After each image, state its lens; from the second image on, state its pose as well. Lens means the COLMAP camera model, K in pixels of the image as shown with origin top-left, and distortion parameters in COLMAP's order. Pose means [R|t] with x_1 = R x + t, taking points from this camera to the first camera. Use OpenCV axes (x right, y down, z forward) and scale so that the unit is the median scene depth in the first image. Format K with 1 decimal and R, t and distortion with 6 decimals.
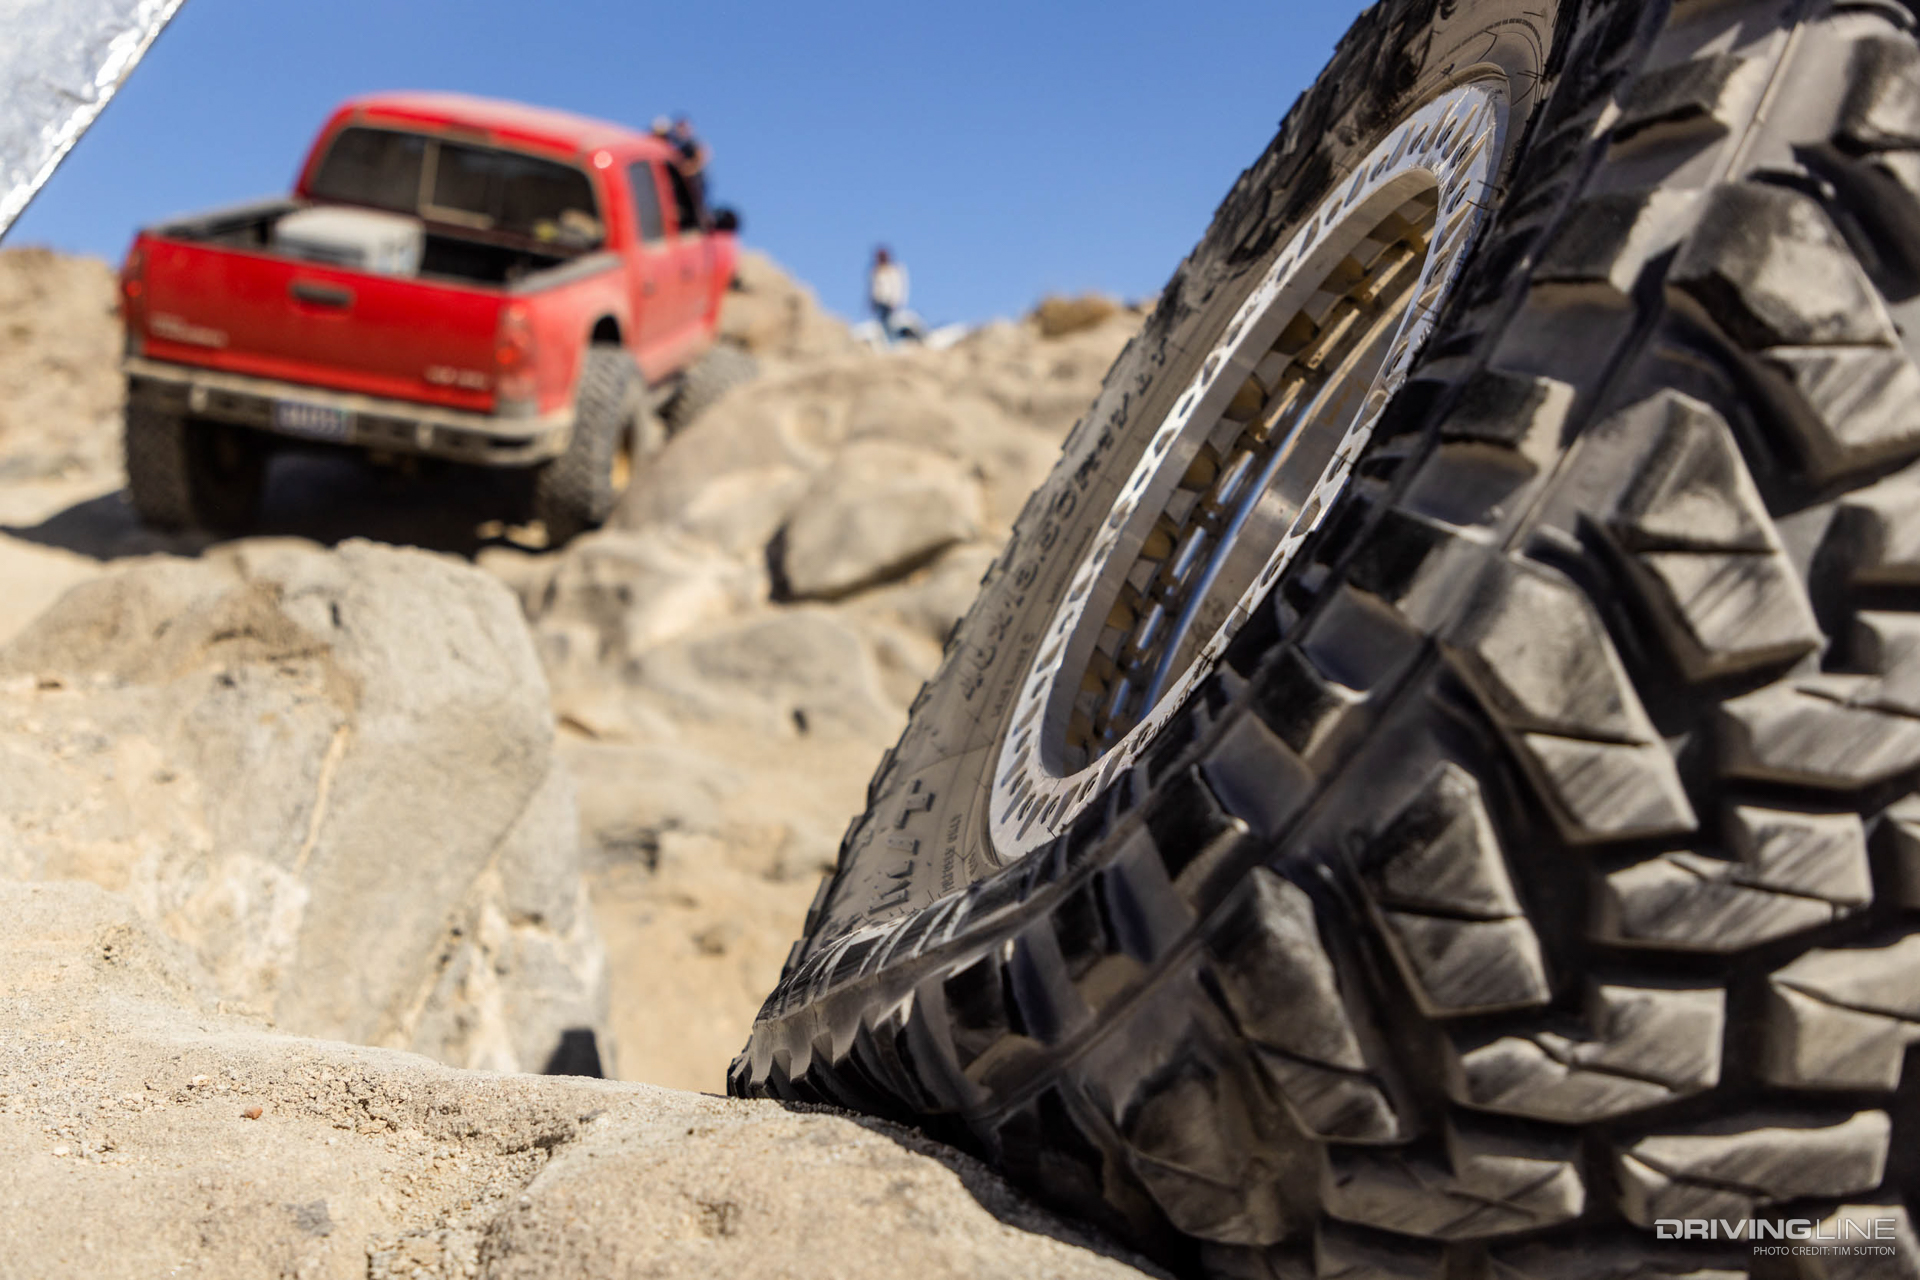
lens RADIAL K [[2250.7, 0, 961.7], [0, 2250.7, 643.4], [0, 0, 1]] dist [0.031722, 0.000000]
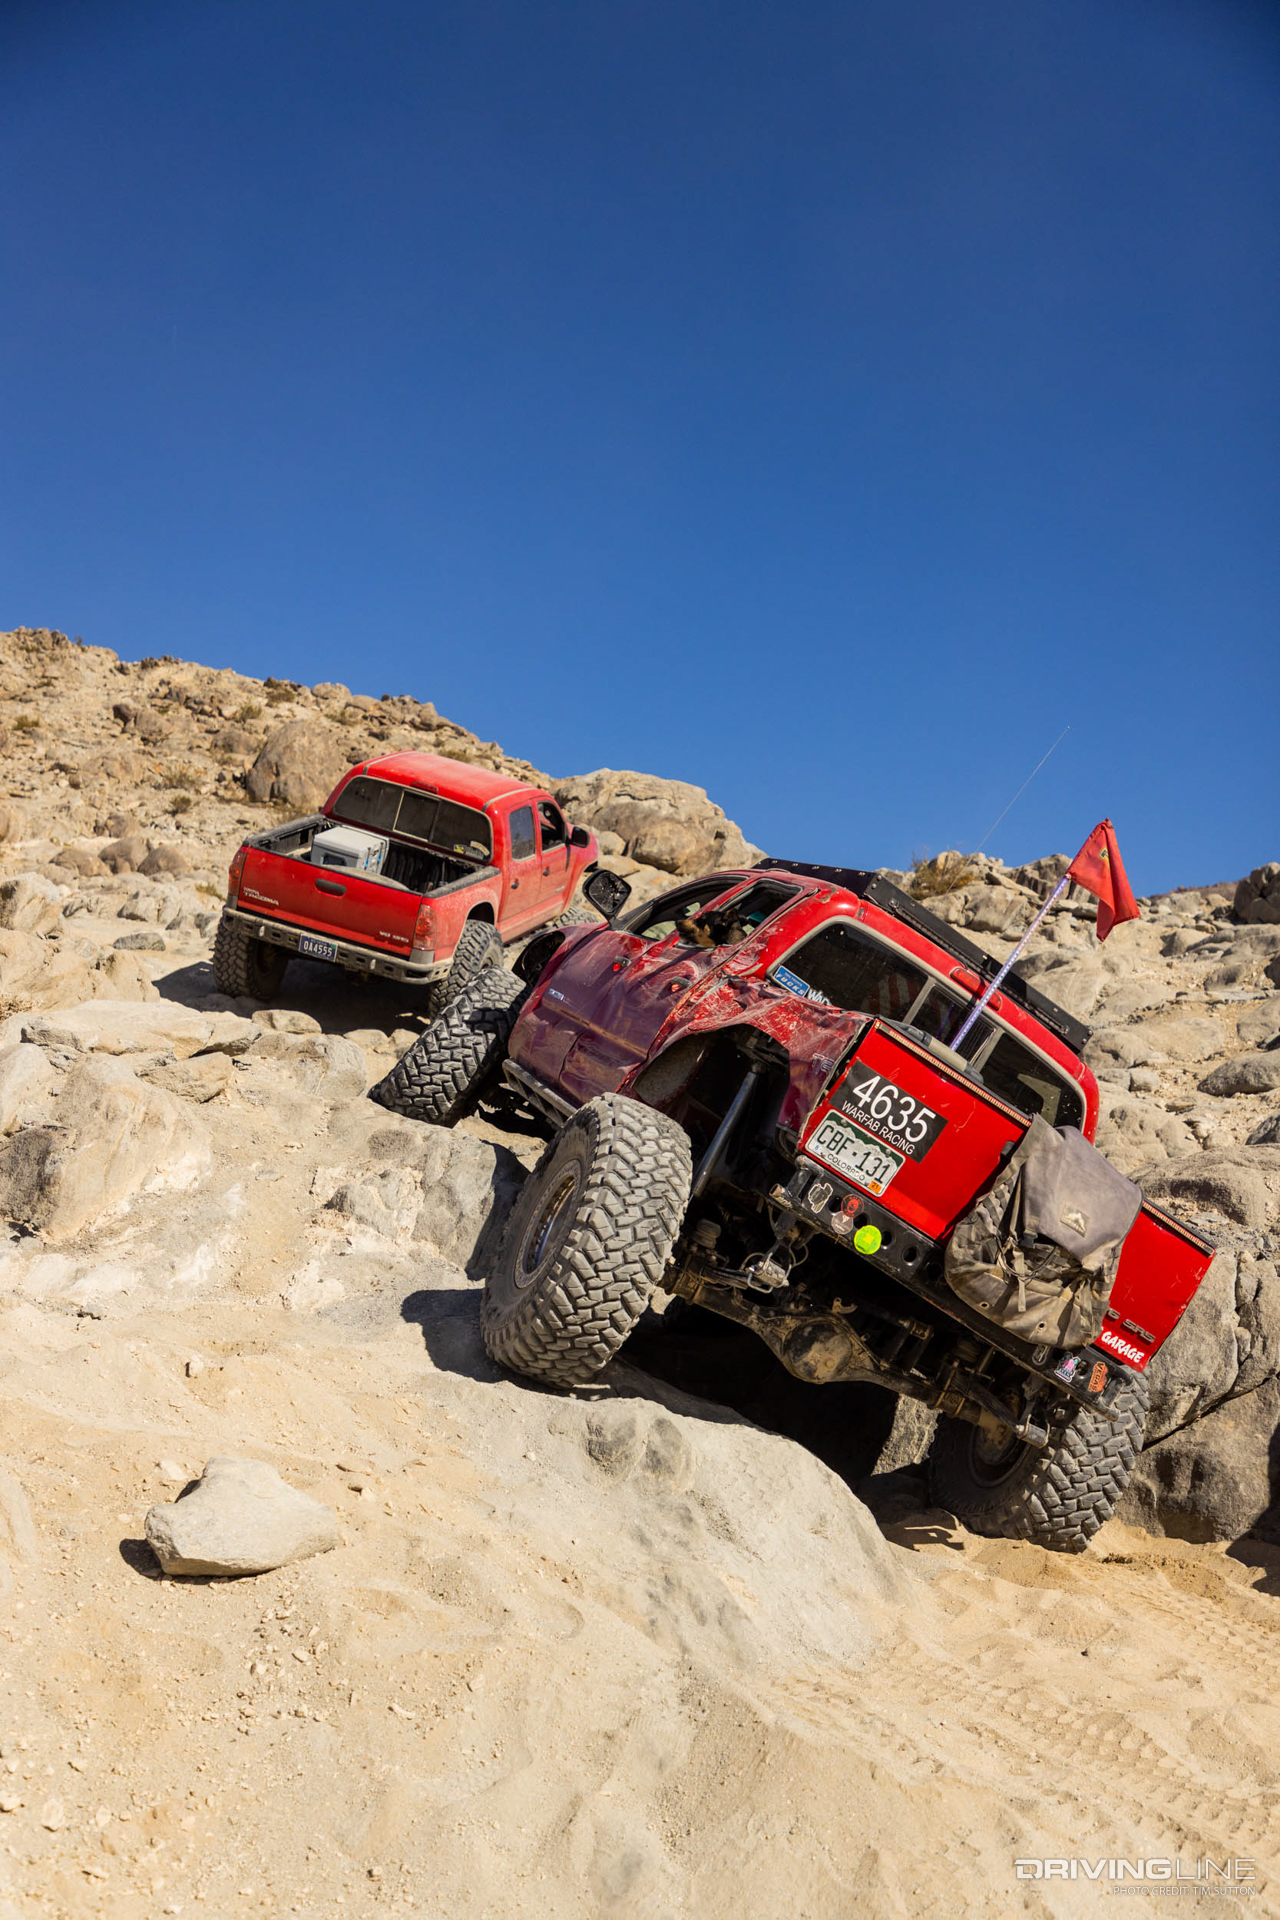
lens RADIAL K [[2748.5, 0, 640.1], [0, 2748.5, 958.8], [0, 0, 1]] dist [-0.007812, 0.000000]
pose [[0.981740, 0.117297, -0.149759, 0.319617], [-0.127973, 0.989728, -0.063729, 0.021234], [0.140746, 0.081730, 0.986667, -1.216673]]
